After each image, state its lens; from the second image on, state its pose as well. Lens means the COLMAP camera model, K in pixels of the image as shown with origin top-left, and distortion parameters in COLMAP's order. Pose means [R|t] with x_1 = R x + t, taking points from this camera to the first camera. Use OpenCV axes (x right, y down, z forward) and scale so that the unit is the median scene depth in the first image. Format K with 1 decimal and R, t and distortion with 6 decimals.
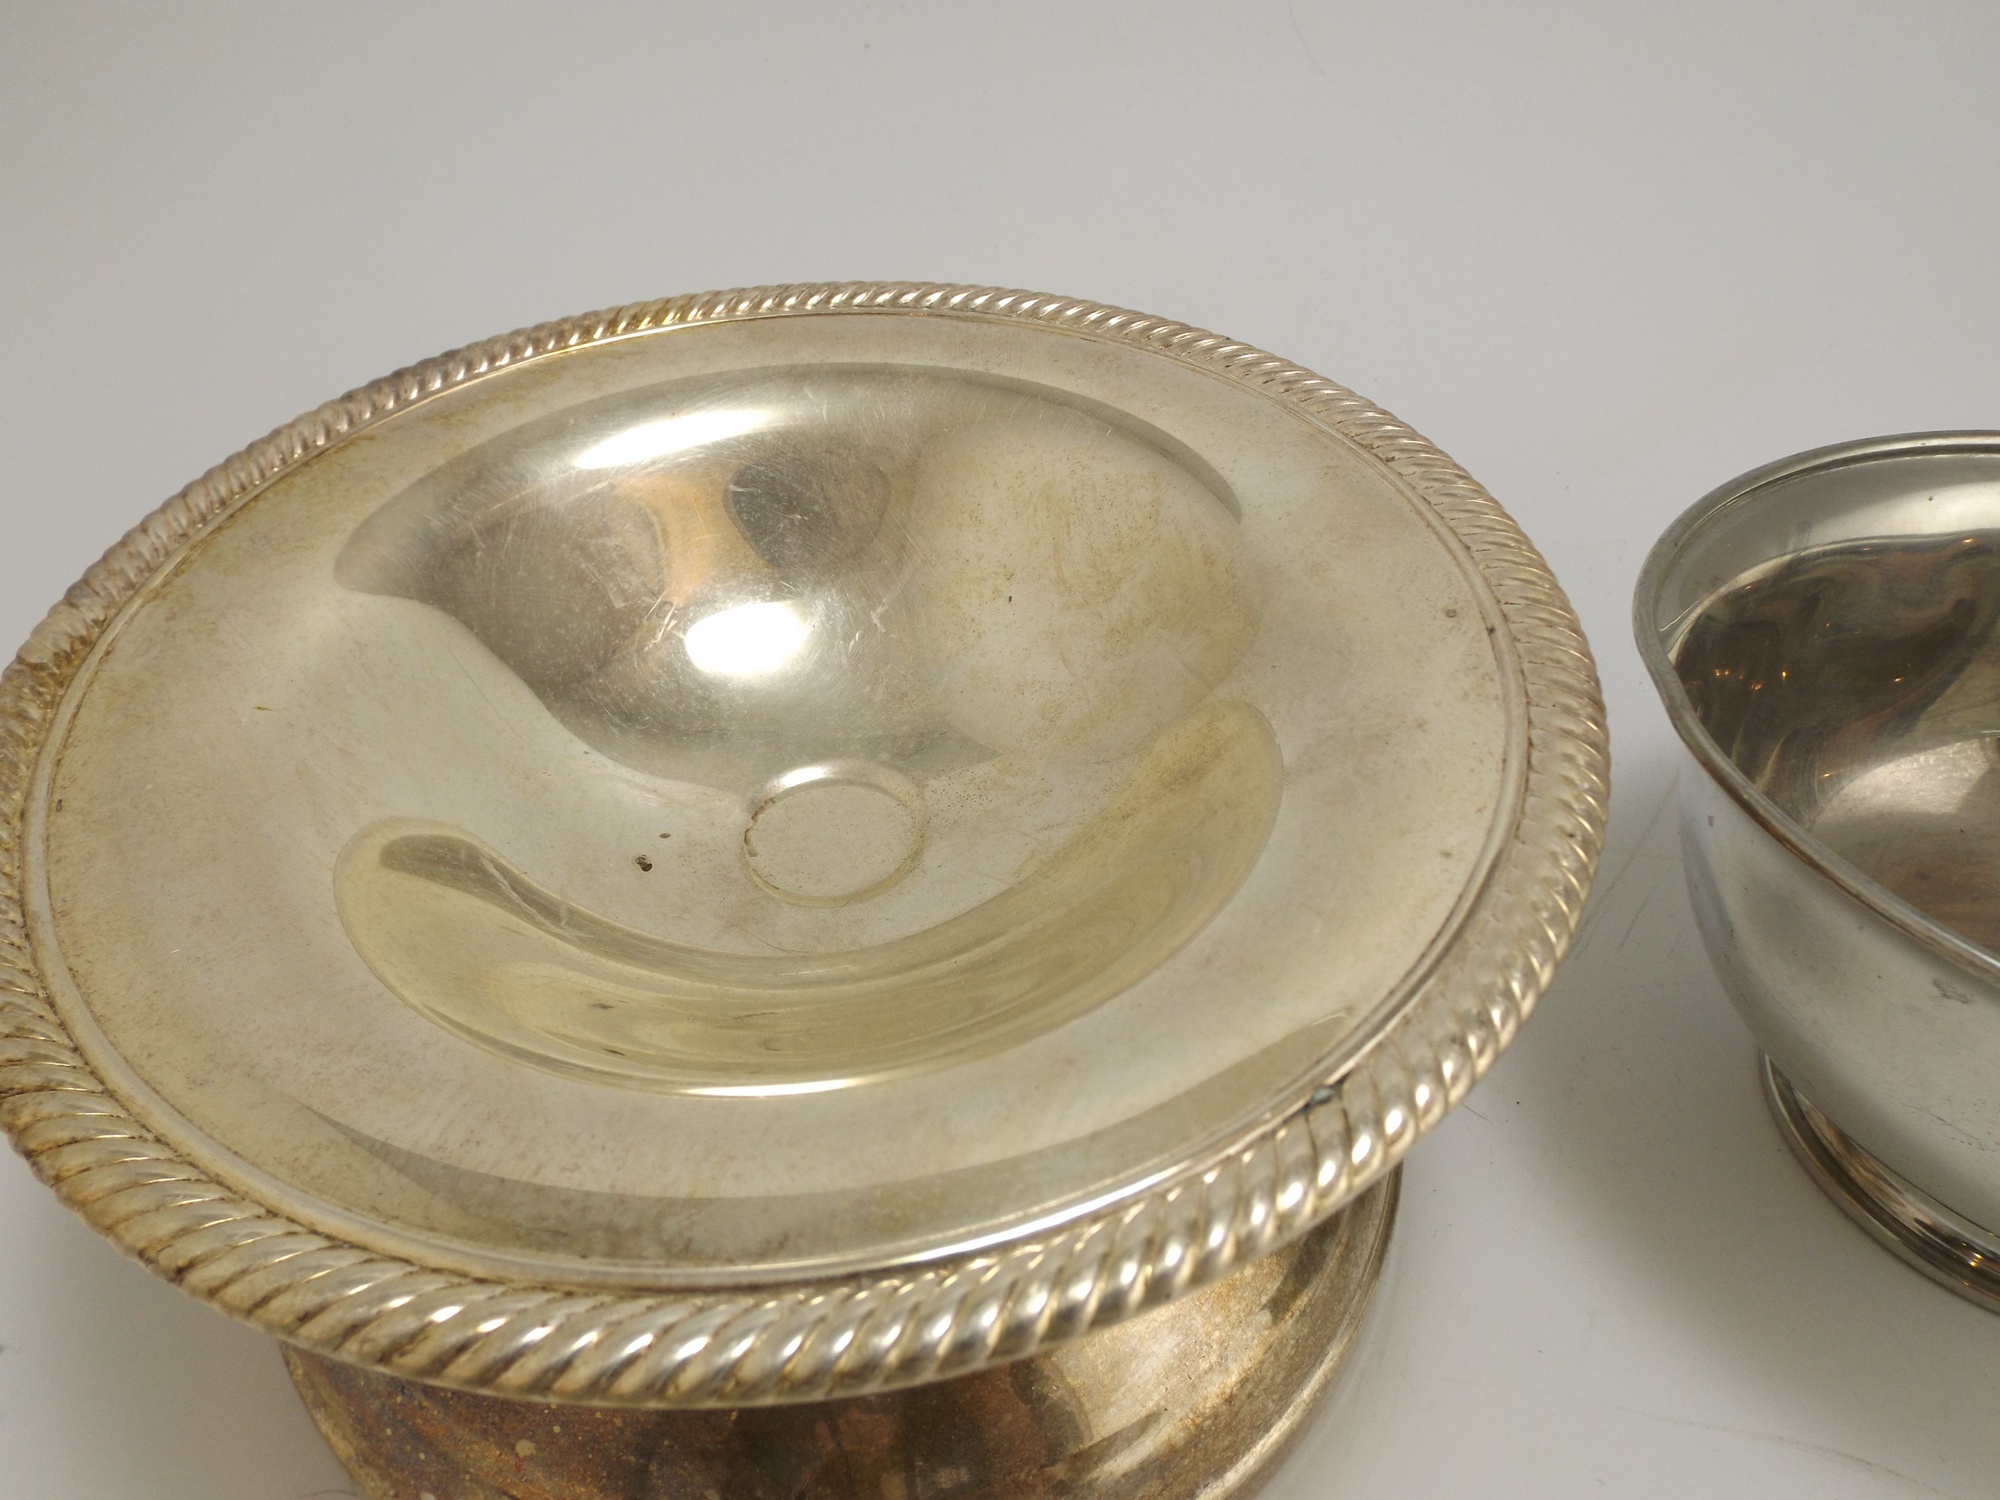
lens RADIAL K [[1390.0, 0, 991.0], [0, 1390.0, 756.0], [0, 0, 1]] dist [0.002502, -0.004499]
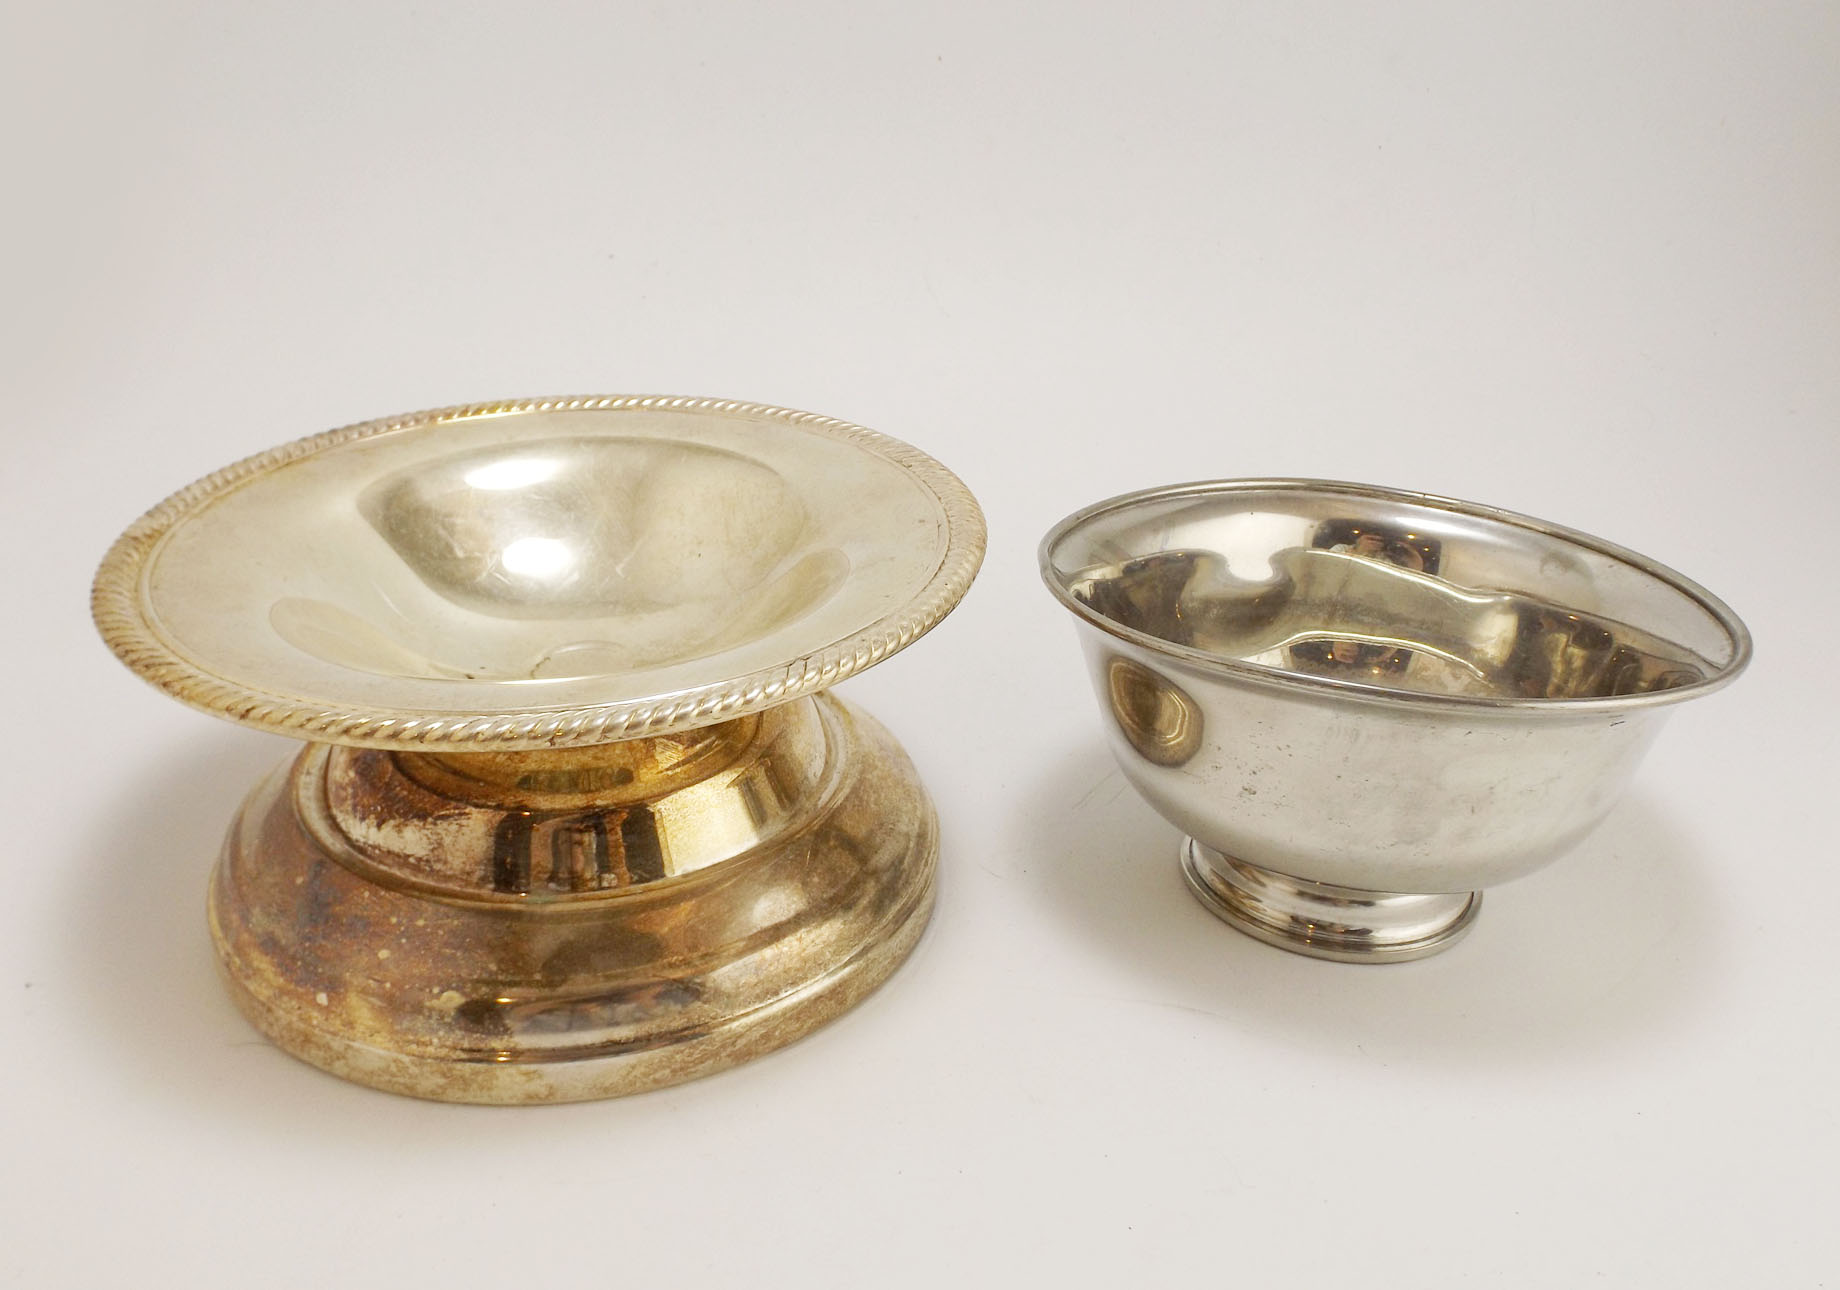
lens RADIAL K [[1374.7, 0, 934.1], [0, 1374.7, 648.8], [0, 0, 1]] dist [-0.003955, -0.000235]
pose [[0.995895, -0.012559, 0.089635, 0.147911], [0.035944, 0.963766, -0.264318, 0.451918], [-0.083068, 0.266455, 0.960261, -0.594907]]
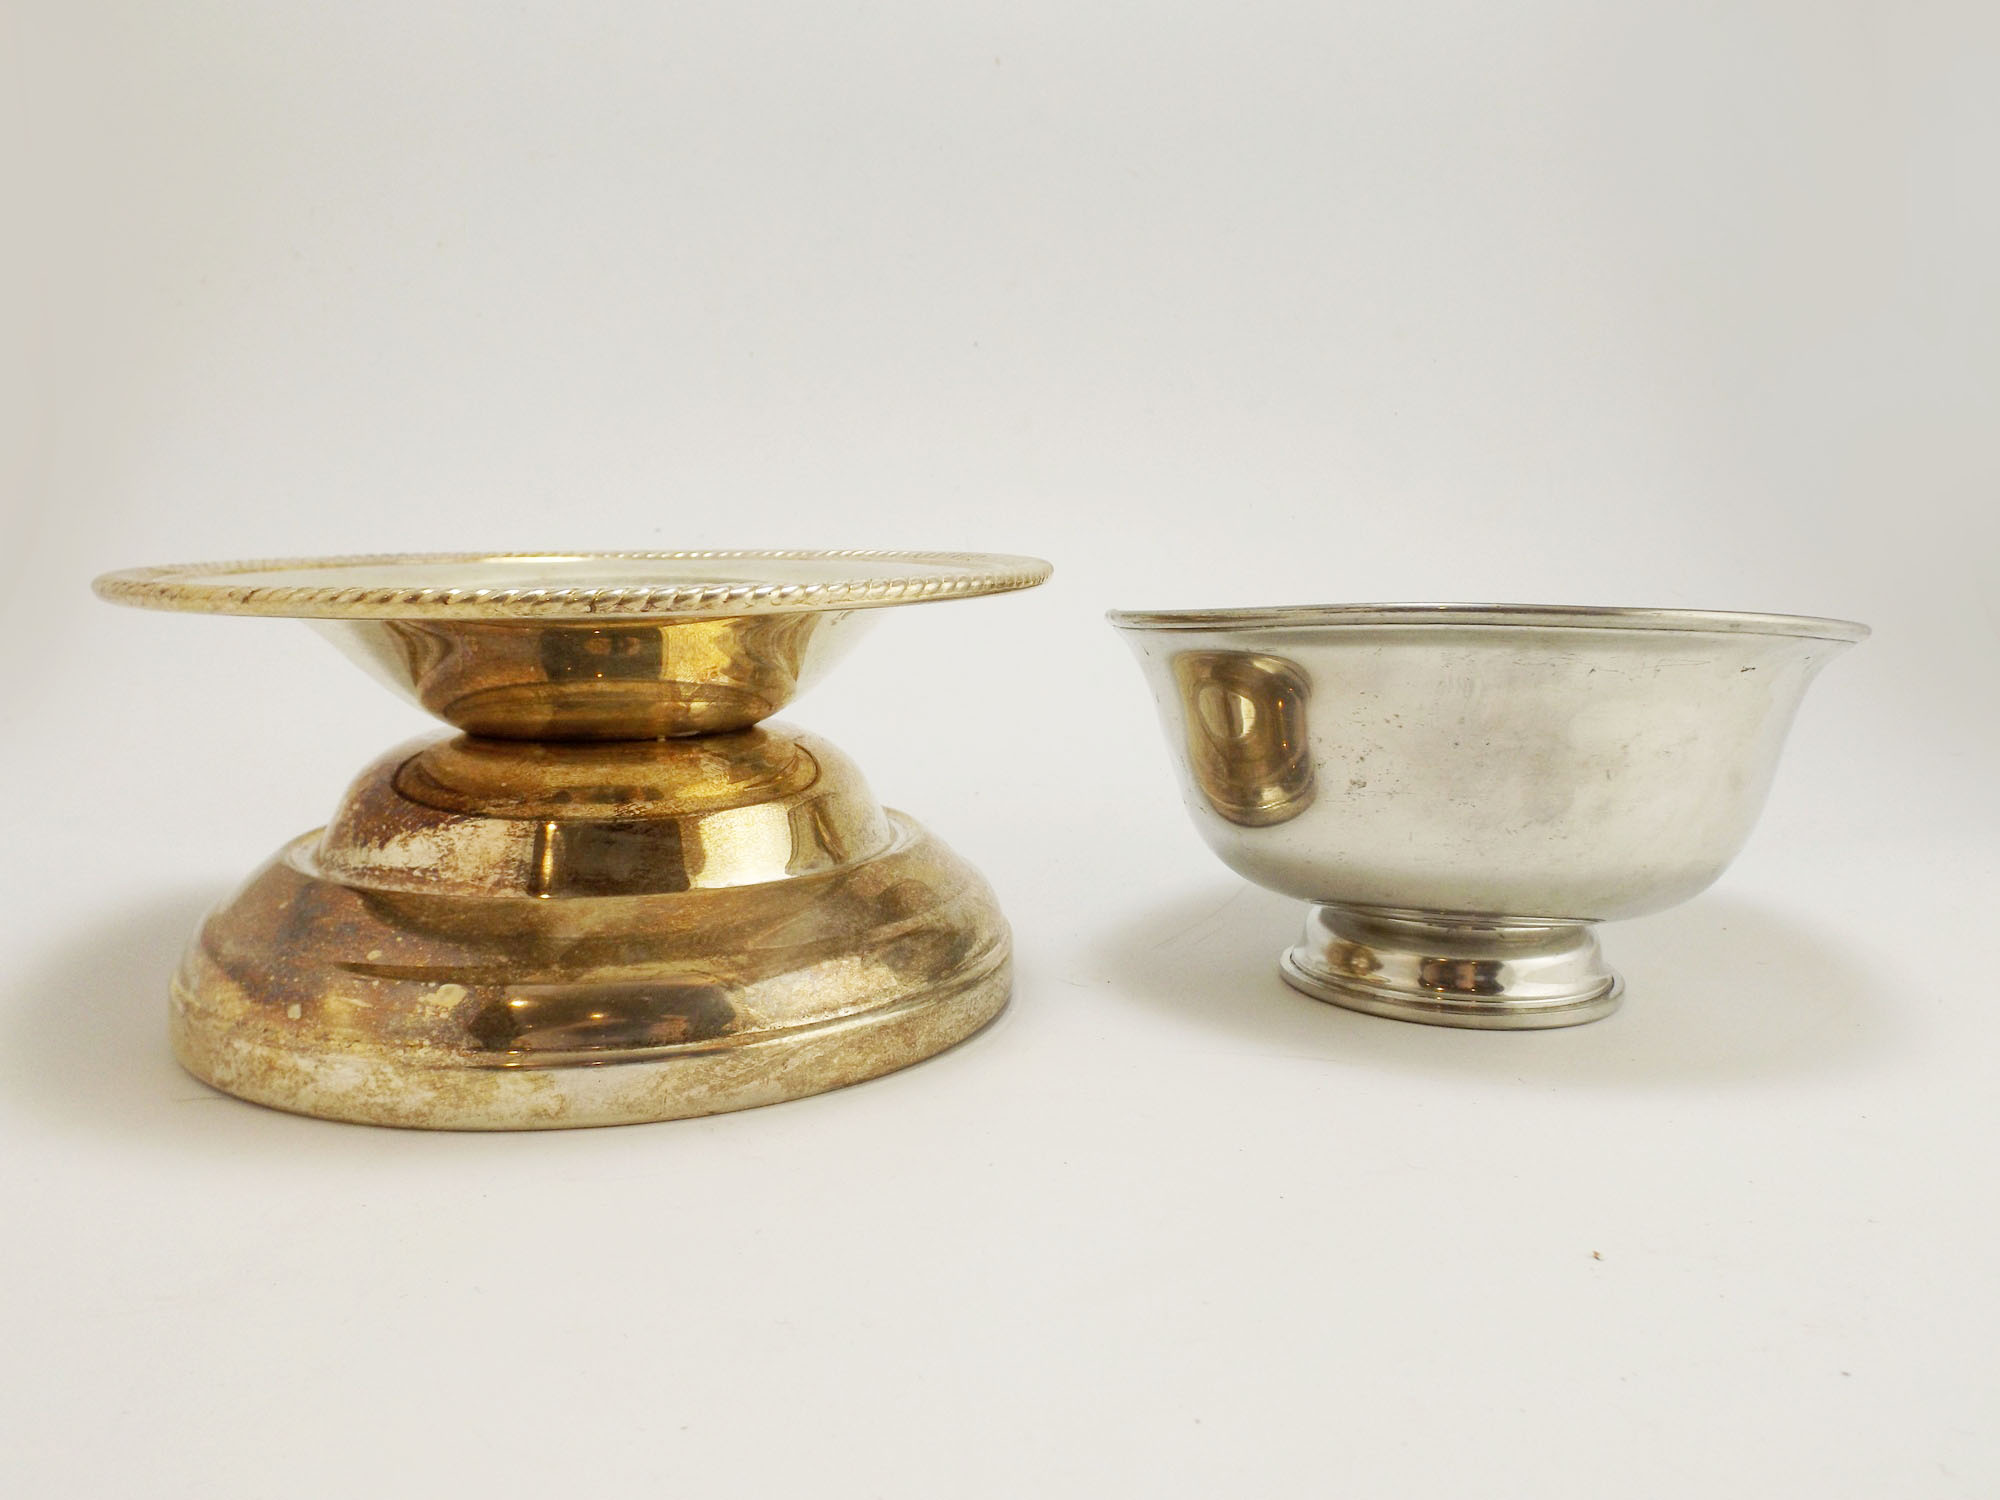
lens RADIAL K [[1390.0, 0, 1000.9], [0, 1390.0, 751.0], [0, 0, 1]] dist [0.002502, -0.004499]
pose [[0.993283, -0.013048, 0.114976, 0.117879], [0.073485, 0.838668, -0.539663, 0.863168], [-0.089385, 0.544486, 0.833993, -0.302225]]
